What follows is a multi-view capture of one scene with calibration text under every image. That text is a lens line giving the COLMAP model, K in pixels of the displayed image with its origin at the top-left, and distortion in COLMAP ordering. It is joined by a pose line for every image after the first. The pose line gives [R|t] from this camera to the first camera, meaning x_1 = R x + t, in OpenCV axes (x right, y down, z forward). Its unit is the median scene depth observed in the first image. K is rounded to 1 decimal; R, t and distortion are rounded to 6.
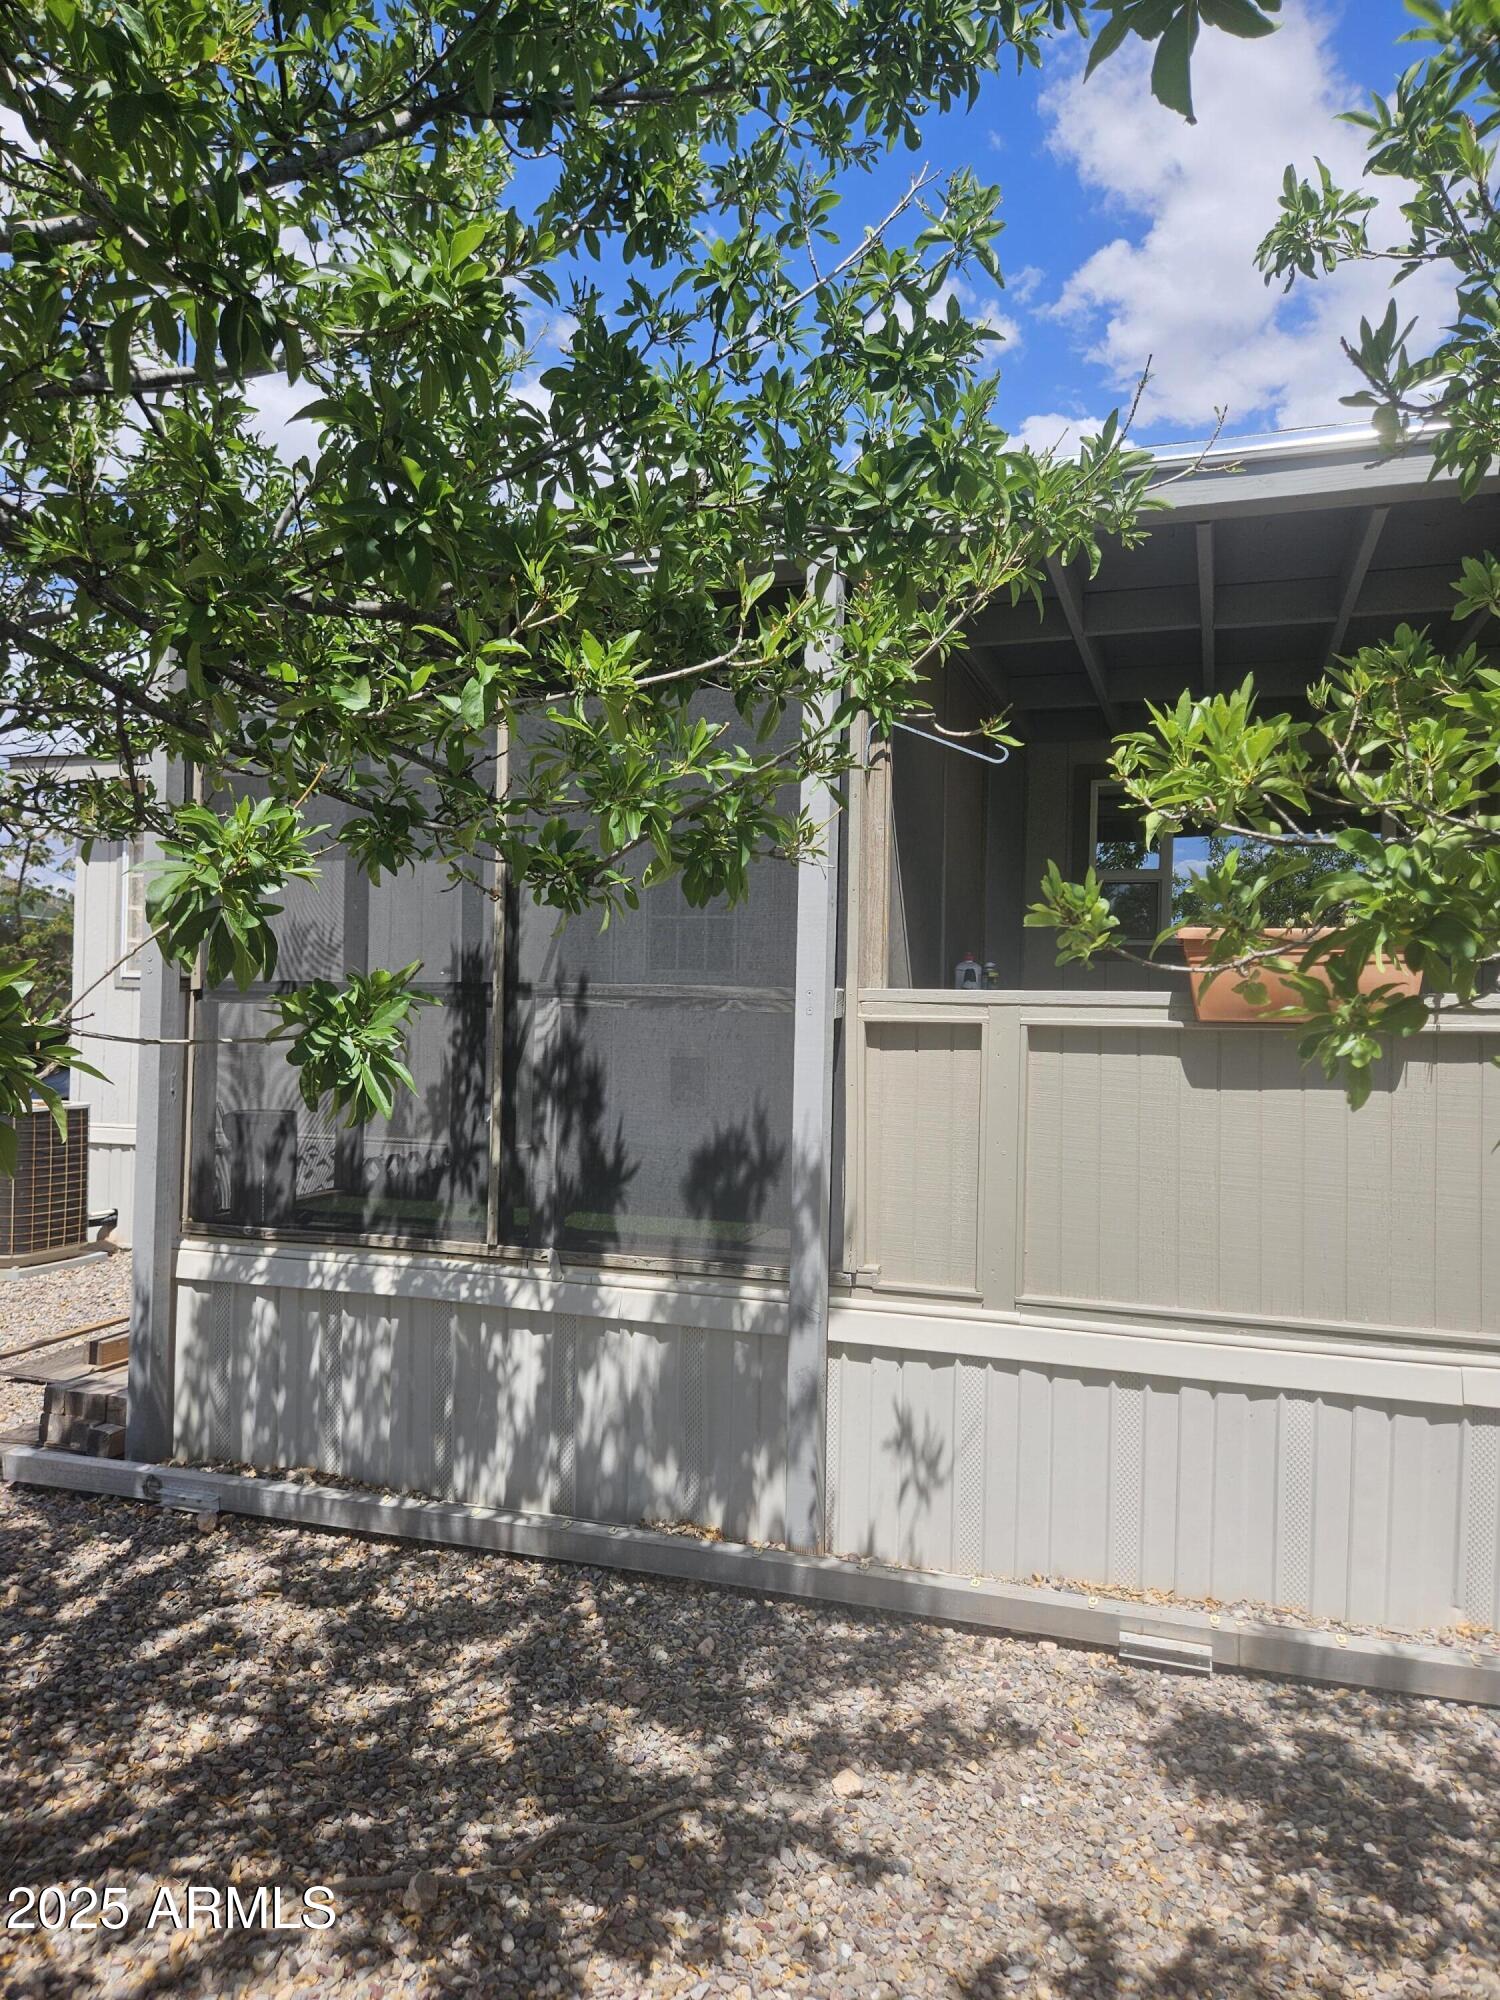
lens RADIAL K [[1342.3, 0, 750.4], [0, 1342.3, 1004.2], [0, 0, 1]] dist [0.005445, -0.005818]
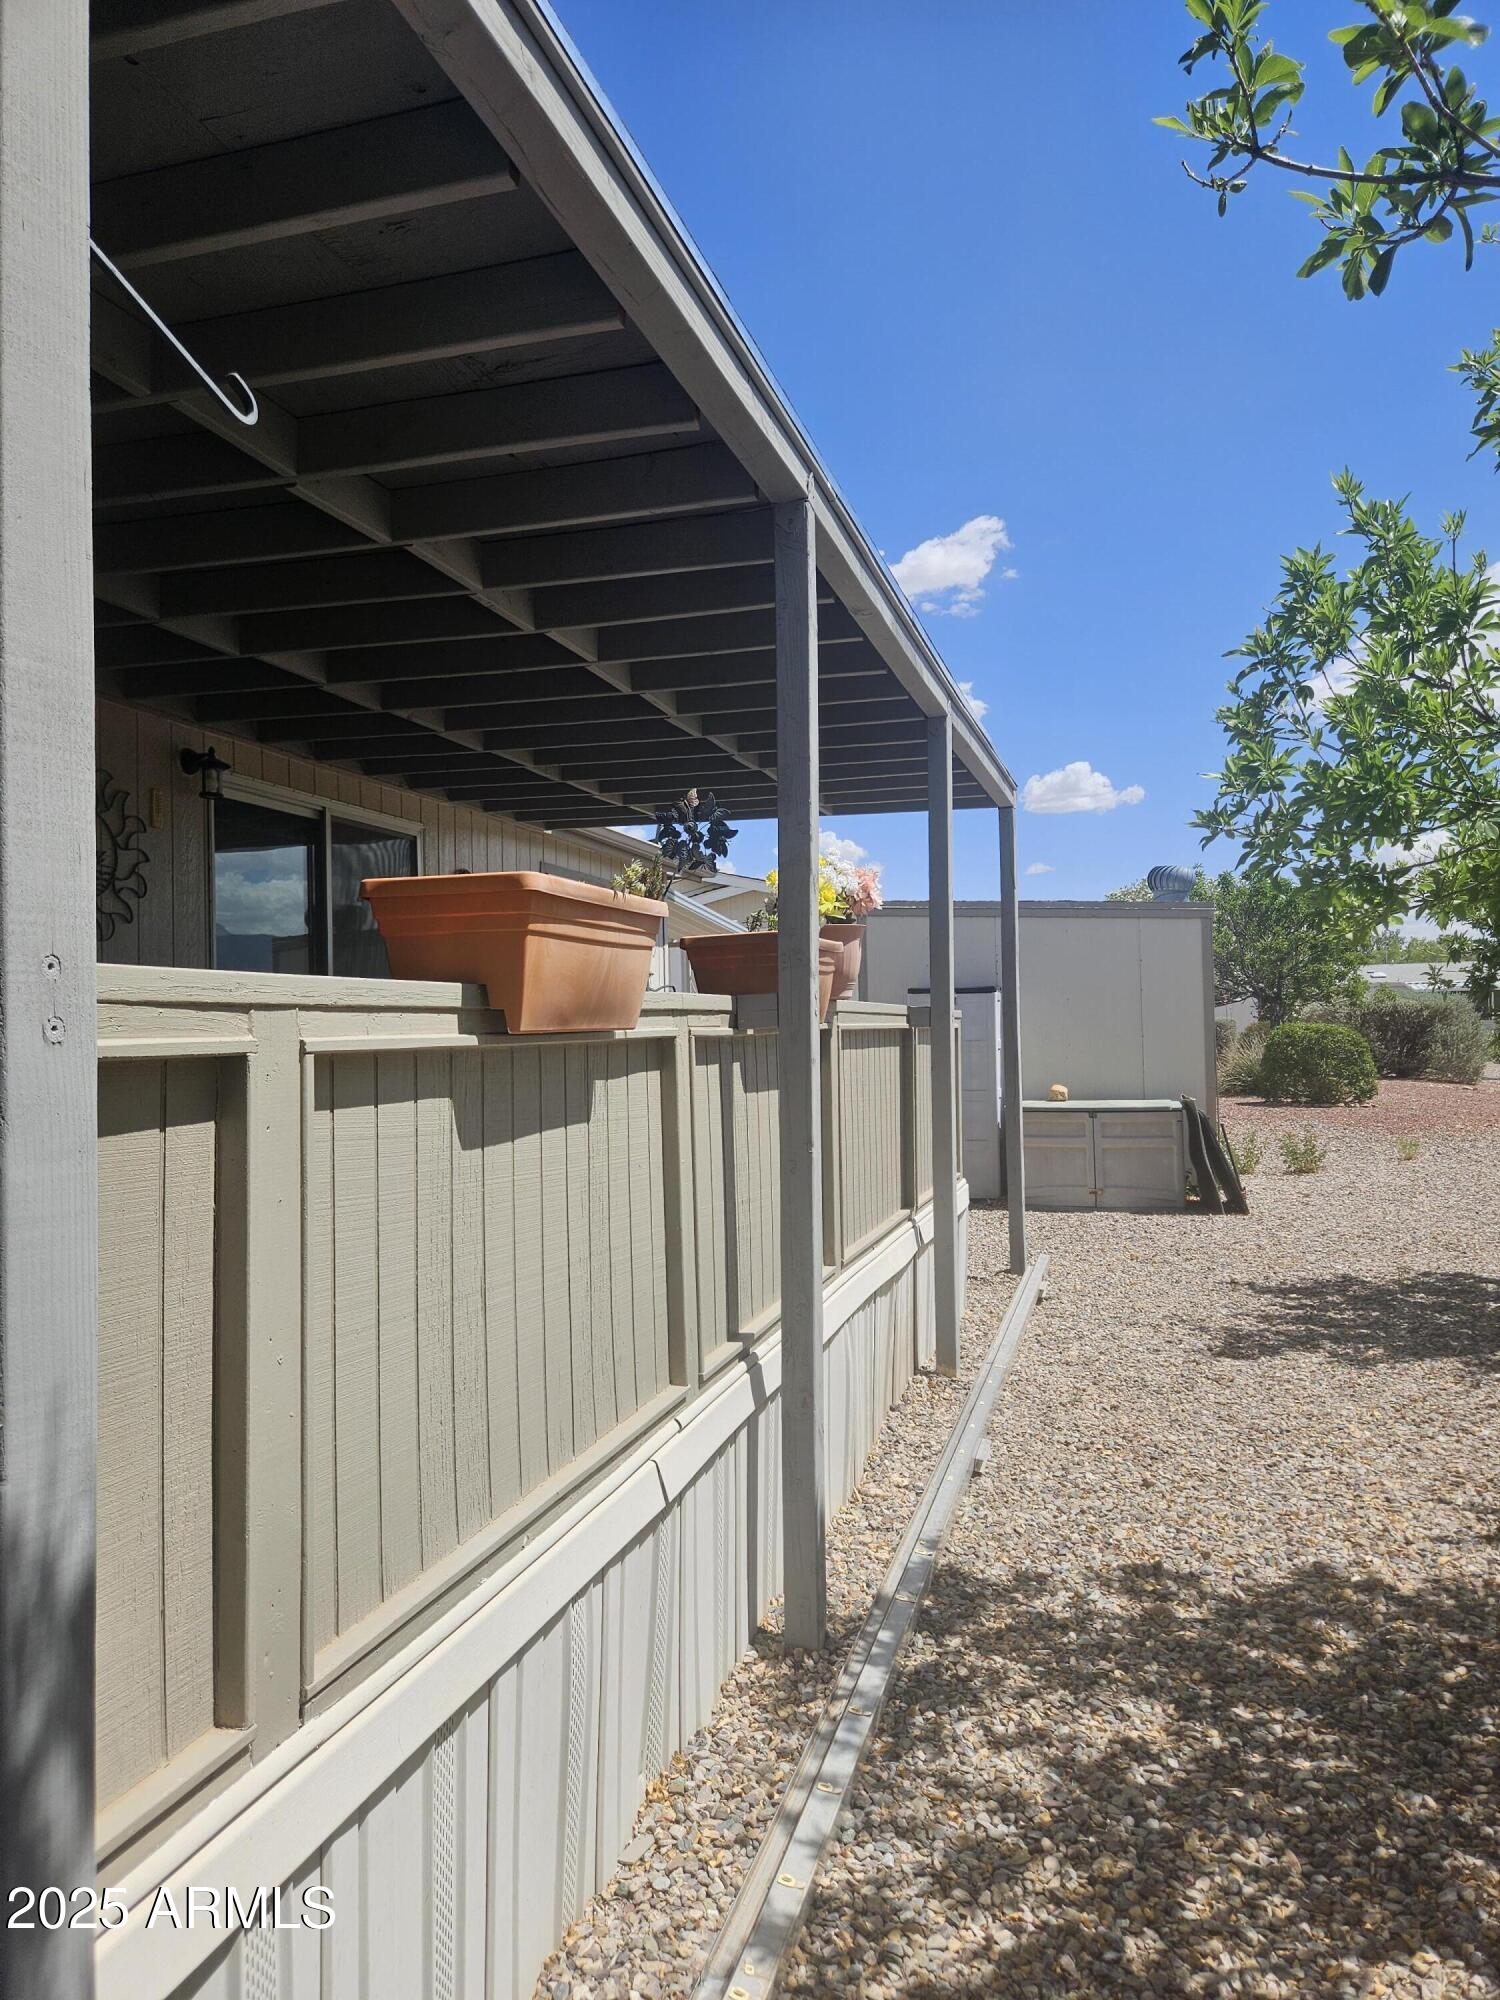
lens RADIAL K [[1342.3, 0, 748.1], [0, 1342.3, 1010.3], [0, 0, 1]] dist [0.005445, -0.005818]
pose [[-0.030356, -0.002303, 0.999536, -0.242693], [-0.002309, 0.999995, 0.002234, 0.000685], [-0.999536, -0.002240, -0.030362, 0.892096]]
